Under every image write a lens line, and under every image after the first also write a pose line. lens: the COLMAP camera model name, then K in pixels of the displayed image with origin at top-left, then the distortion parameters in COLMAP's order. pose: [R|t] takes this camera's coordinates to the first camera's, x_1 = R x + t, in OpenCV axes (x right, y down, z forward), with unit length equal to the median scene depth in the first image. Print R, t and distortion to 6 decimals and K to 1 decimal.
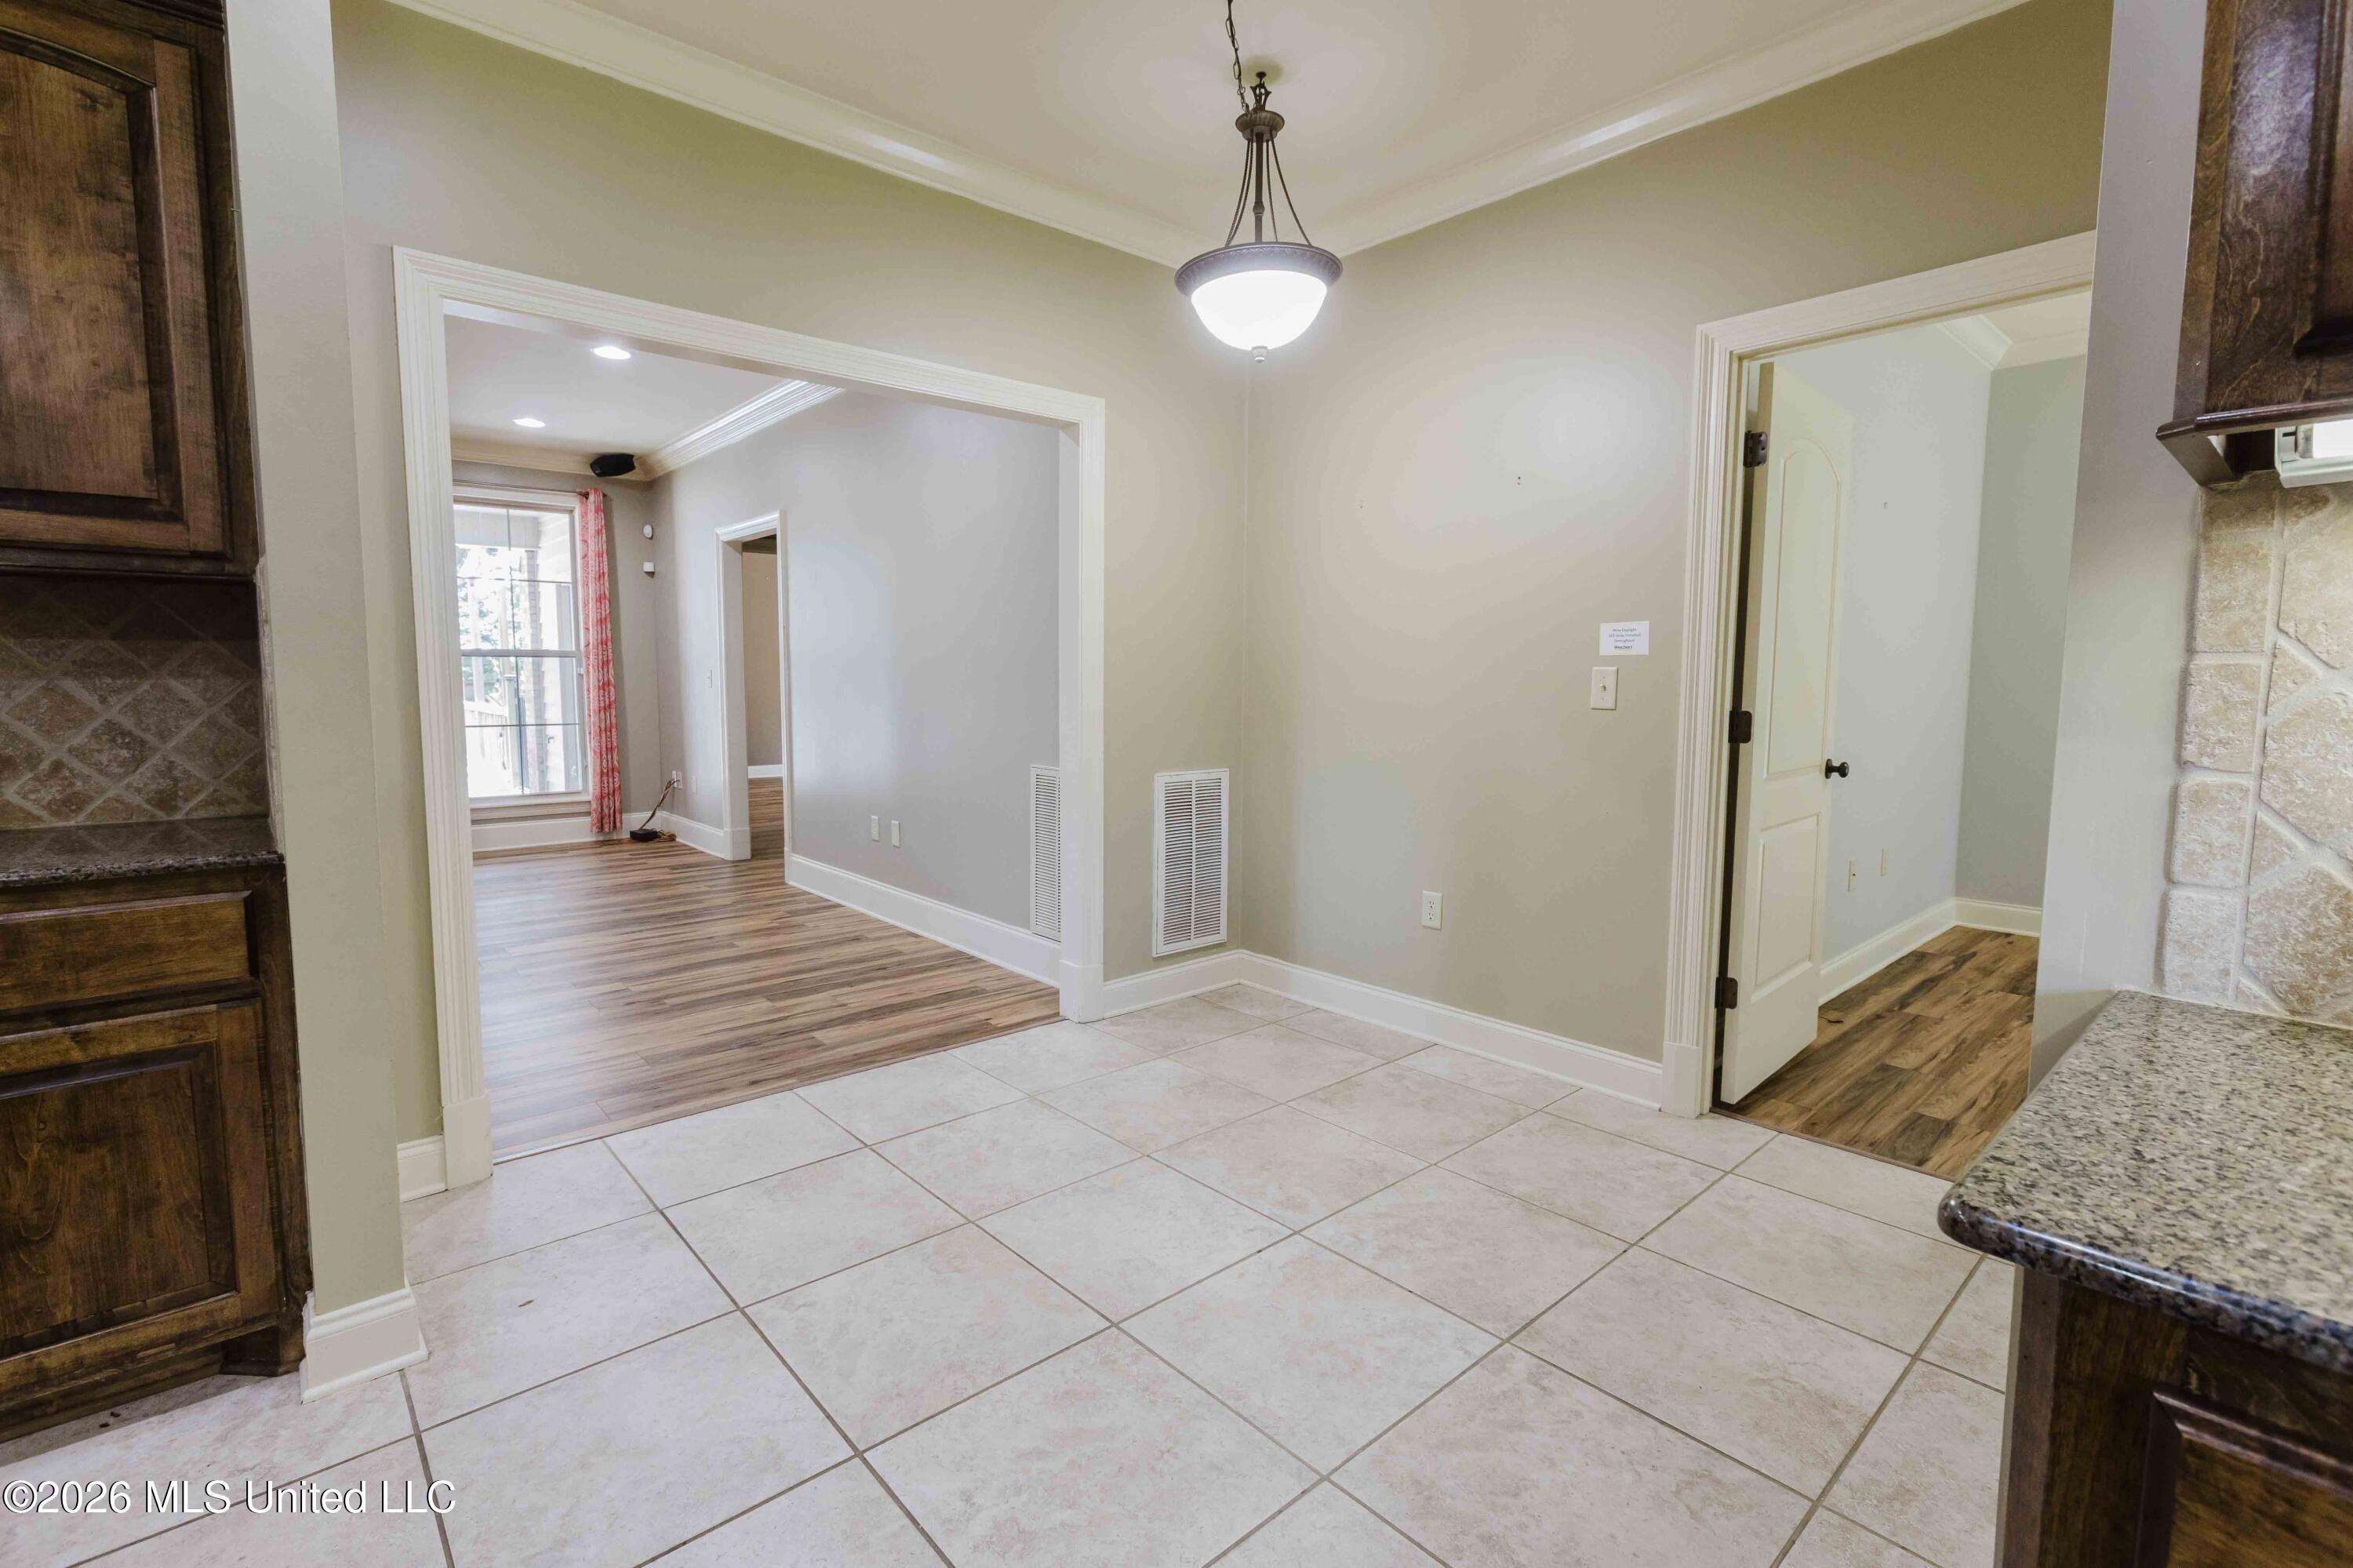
lens RADIAL K [[1056.7, 0, 1165.1], [0, 1056.7, 766.5], [0, 0, 1]] dist [-0.000858, 0.000389]
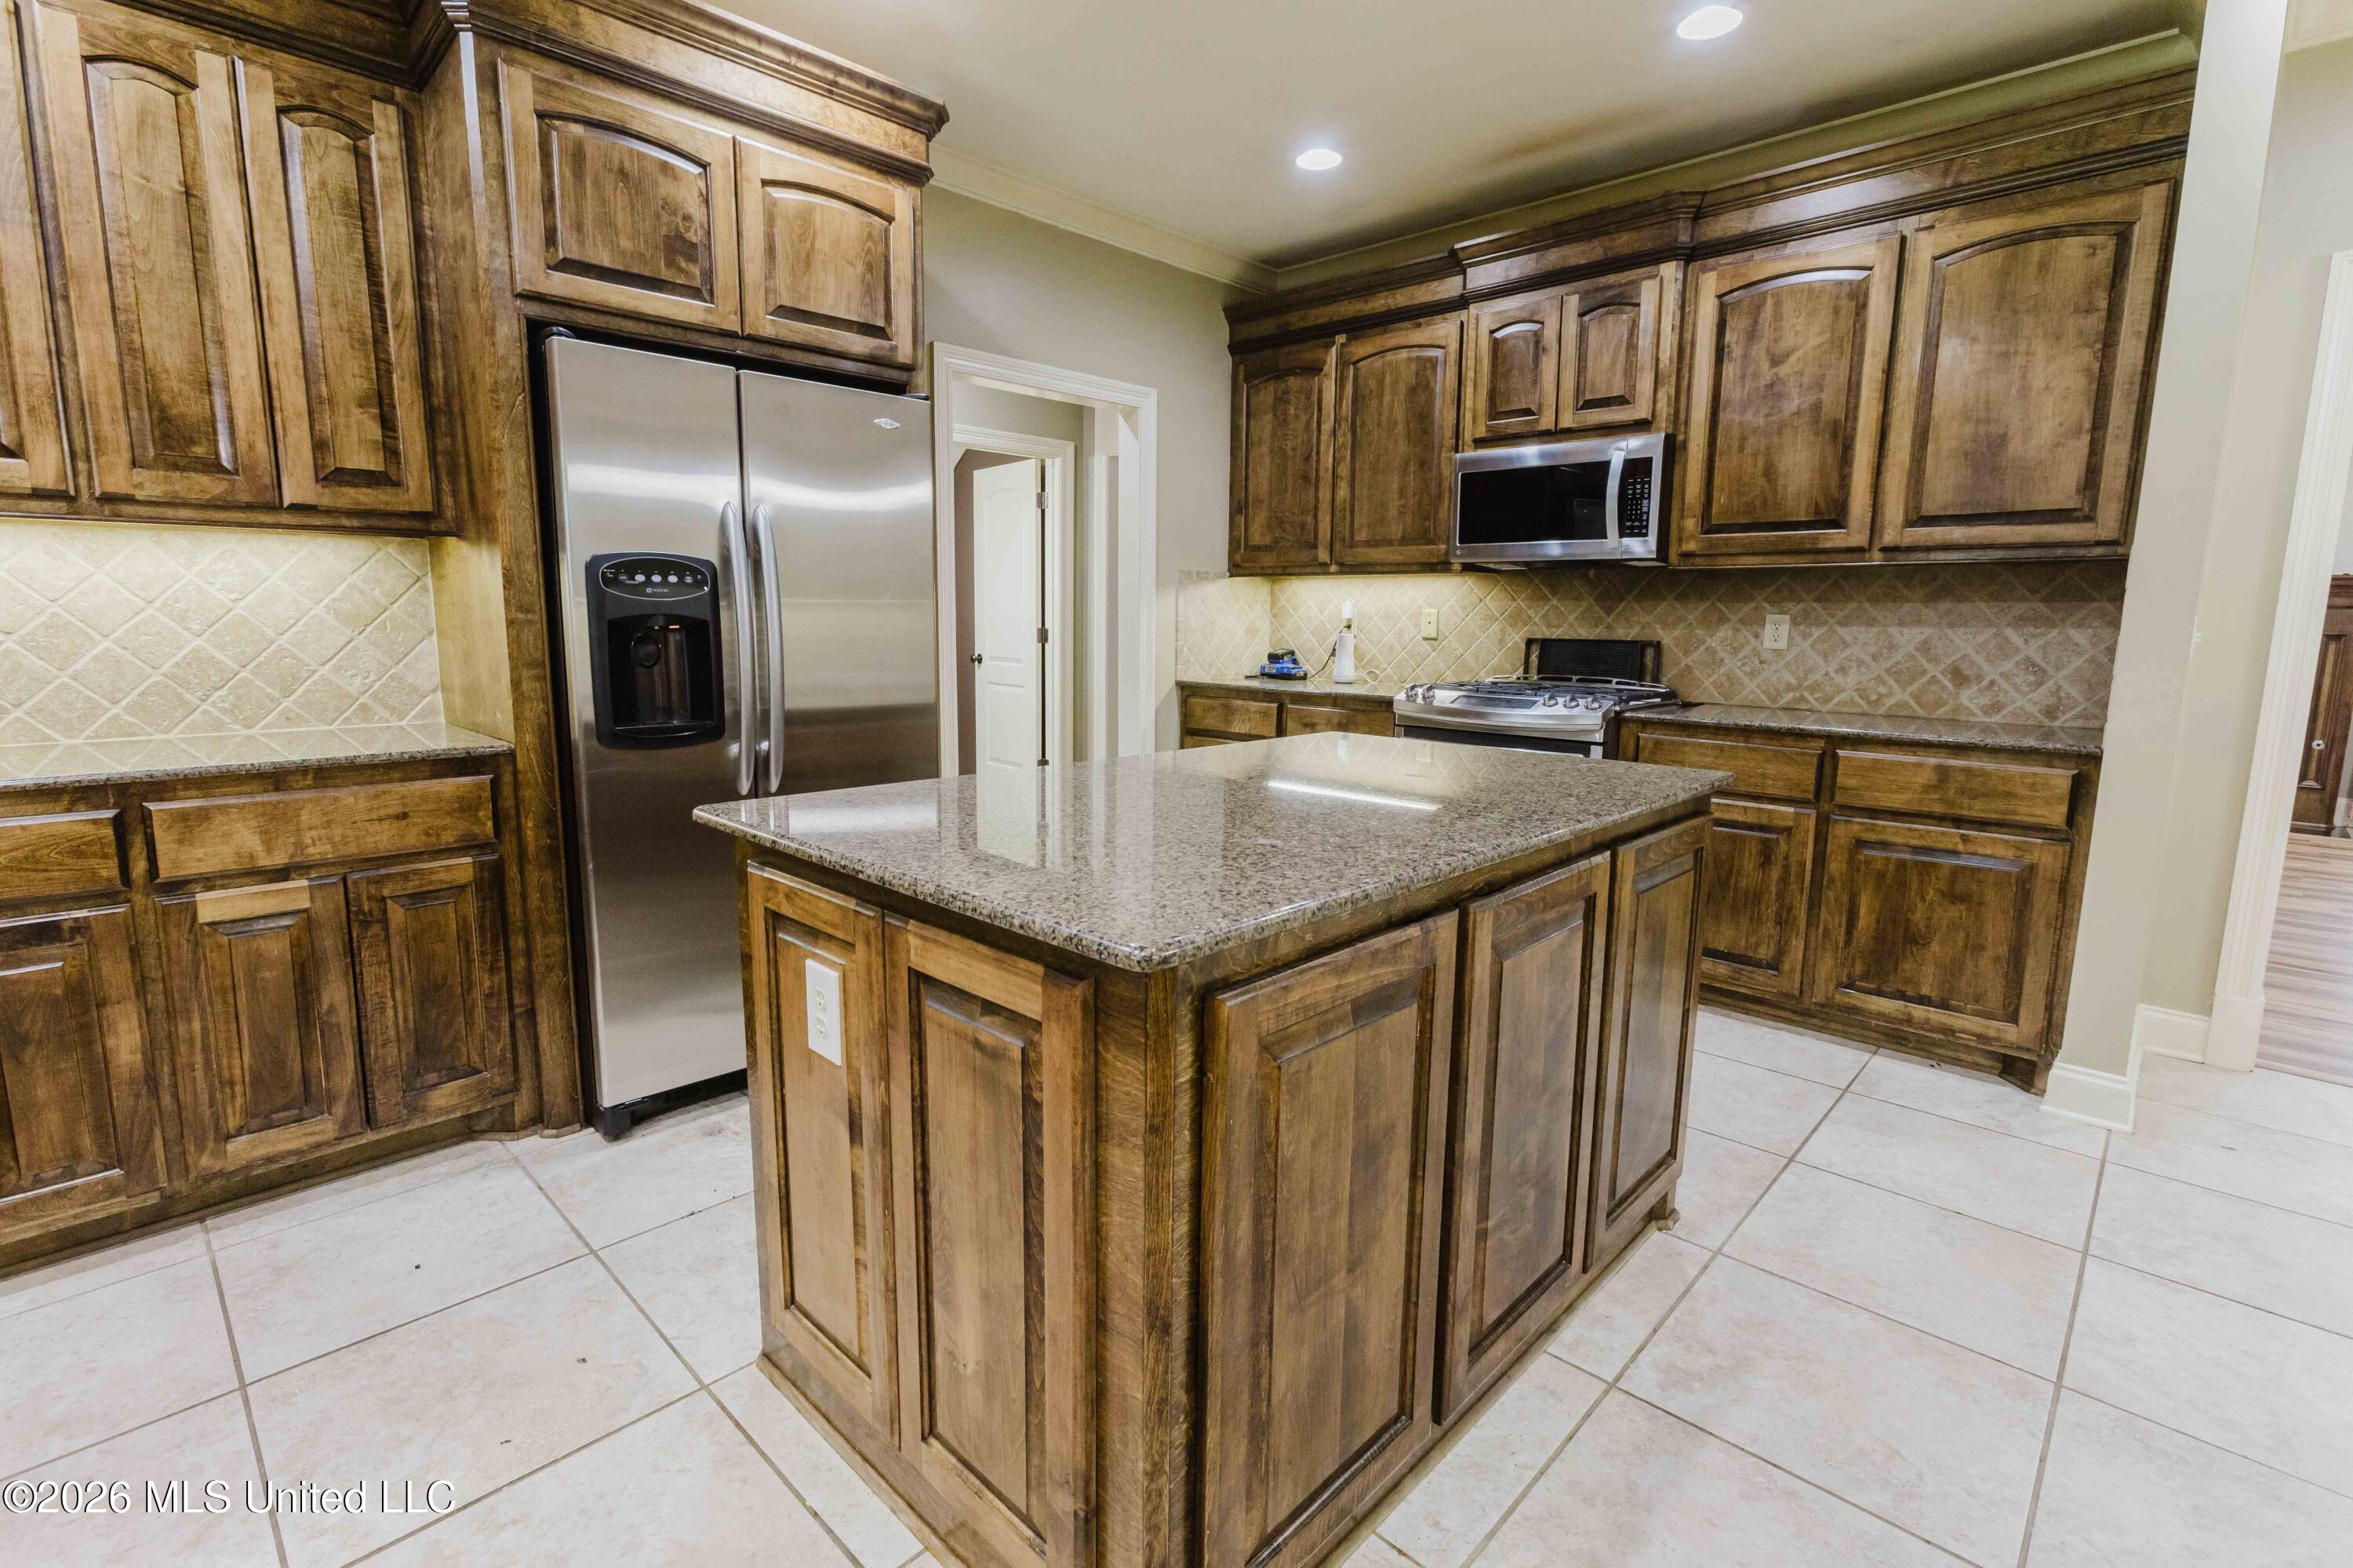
lens RADIAL K [[1056.7, 0, 1165.1], [0, 1056.7, 766.5], [0, 0, 1]] dist [-0.000858, 0.000389]
pose [[0.070096, 0.140663, -0.987573, 0.498003], [-0.096633, 0.986310, 0.133625, 0.034690], [0.992849, 0.086066, 0.082729, -0.392021]]
